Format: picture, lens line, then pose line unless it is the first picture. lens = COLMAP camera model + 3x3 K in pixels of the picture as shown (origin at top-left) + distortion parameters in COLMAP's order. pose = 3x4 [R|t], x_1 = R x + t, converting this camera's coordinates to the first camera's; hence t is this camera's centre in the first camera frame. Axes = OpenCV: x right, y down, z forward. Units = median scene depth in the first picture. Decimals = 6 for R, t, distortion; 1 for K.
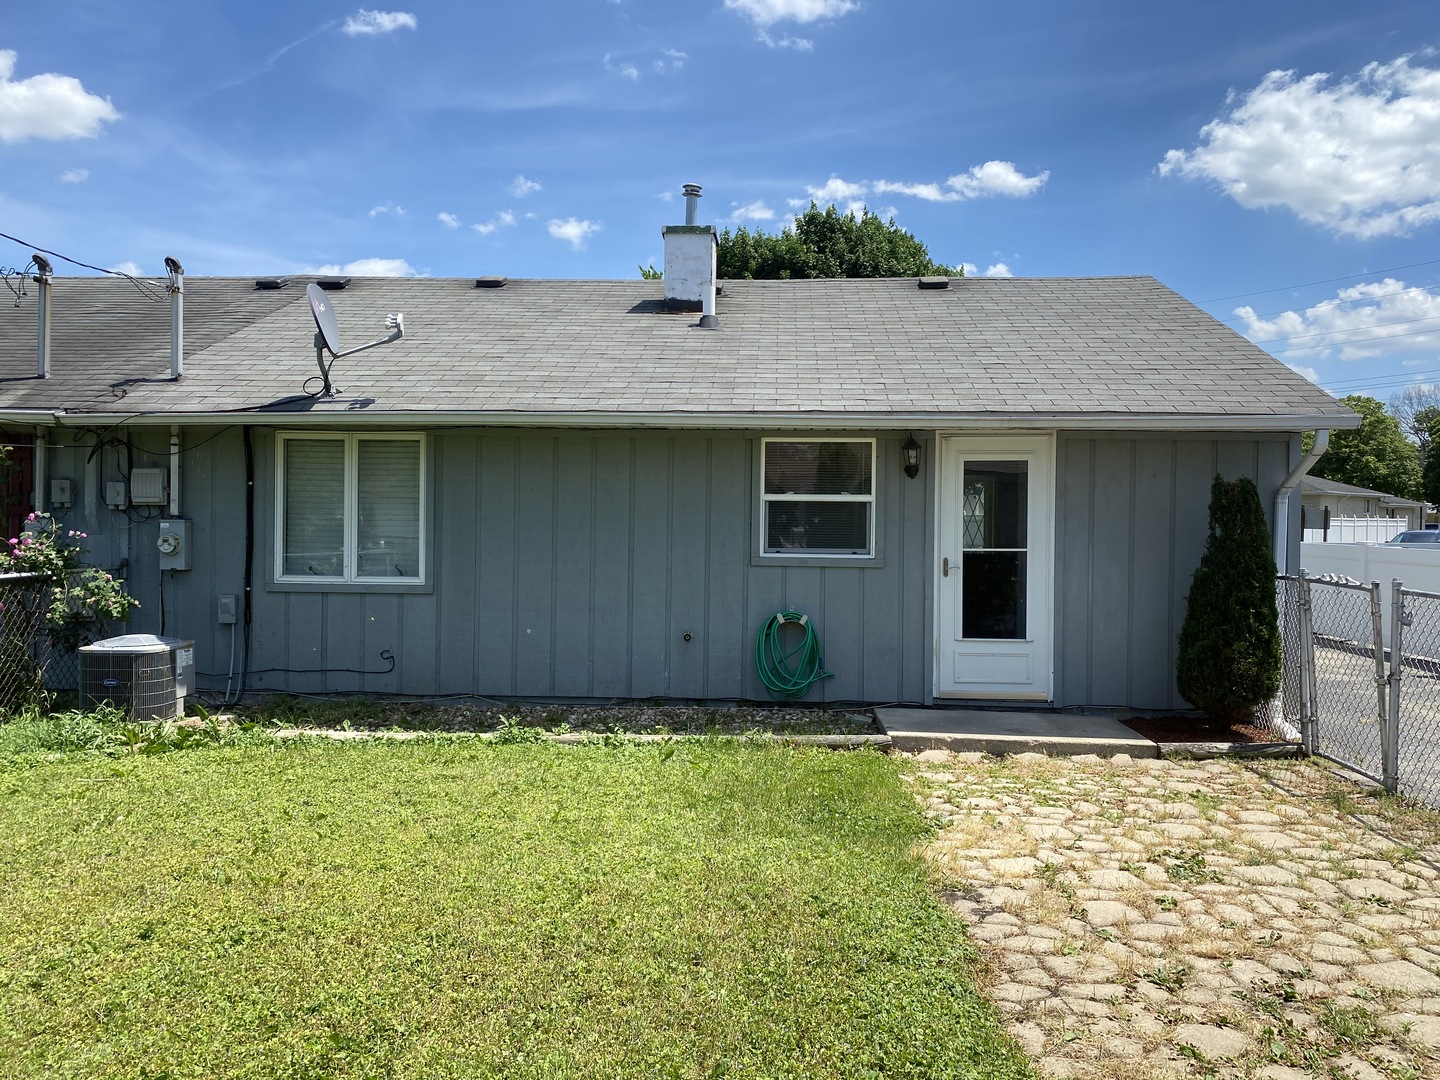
lens RADIAL K [[1091.7, 0, 724.7], [0, 1091.7, 525.2], [0, 0, 1]] dist [0.040978, -0.034078]
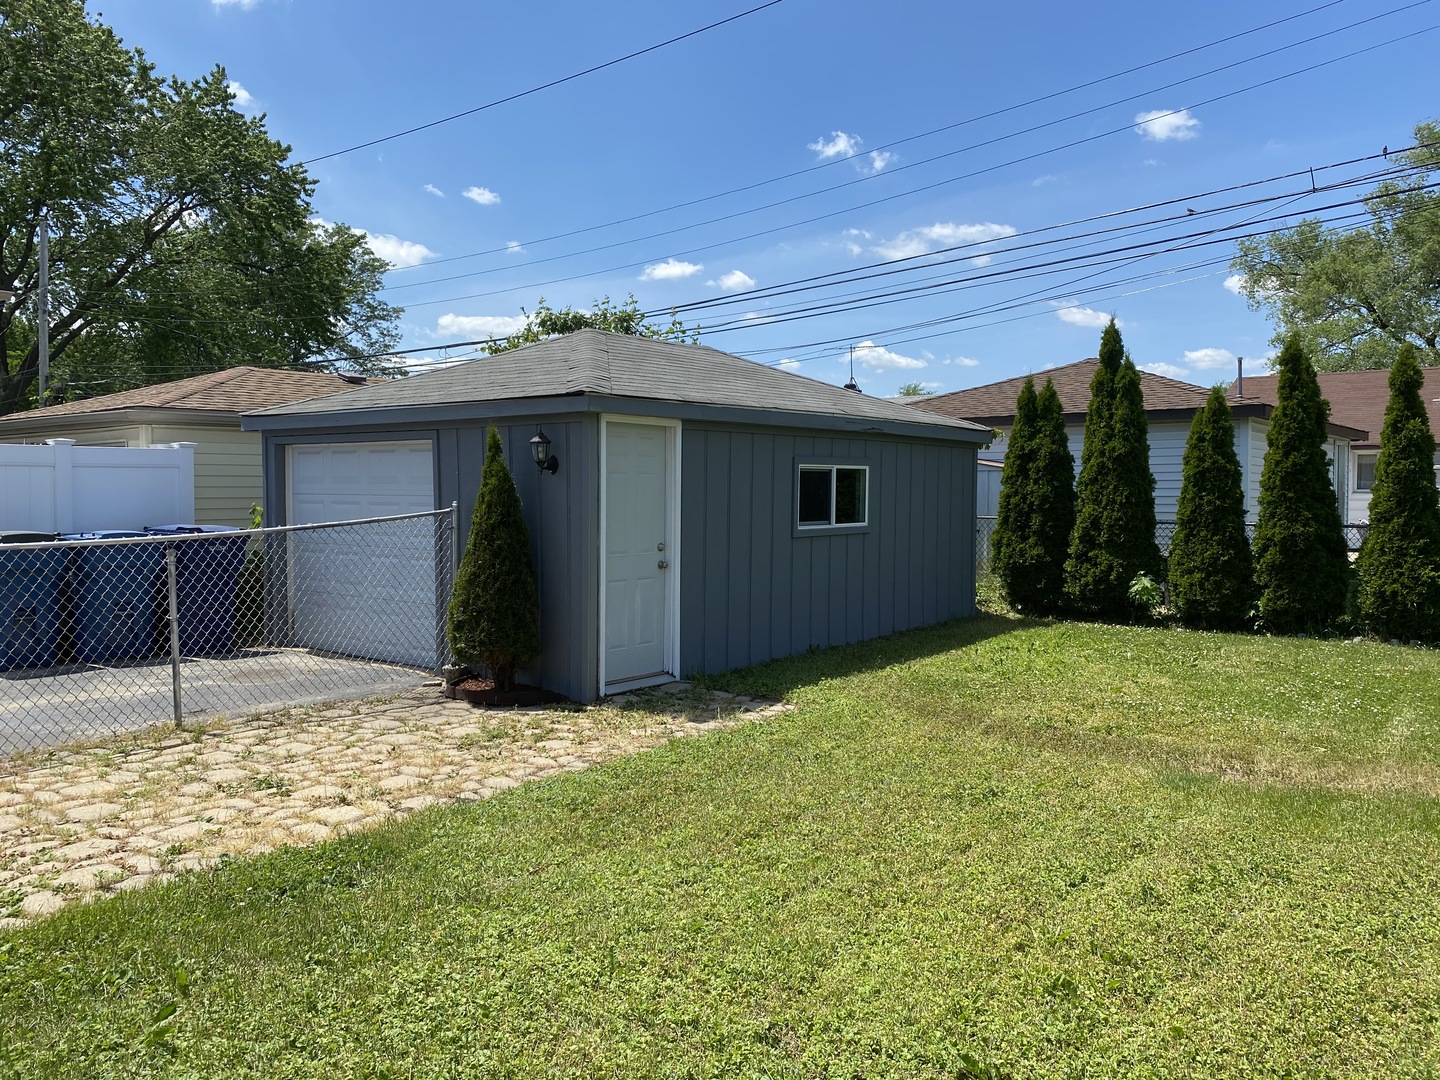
lens RADIAL K [[1091.7, 0, 724.7], [0, 1091.7, 525.2], [0, 0, 1]] dist [0.040978, -0.034078]
pose [[-0.817342, -0.030384, 0.575351, -0.702869], [-0.005924, 0.998999, 0.044341, -0.007573], [-0.576122, 0.032833, -0.816704, 1.857349]]
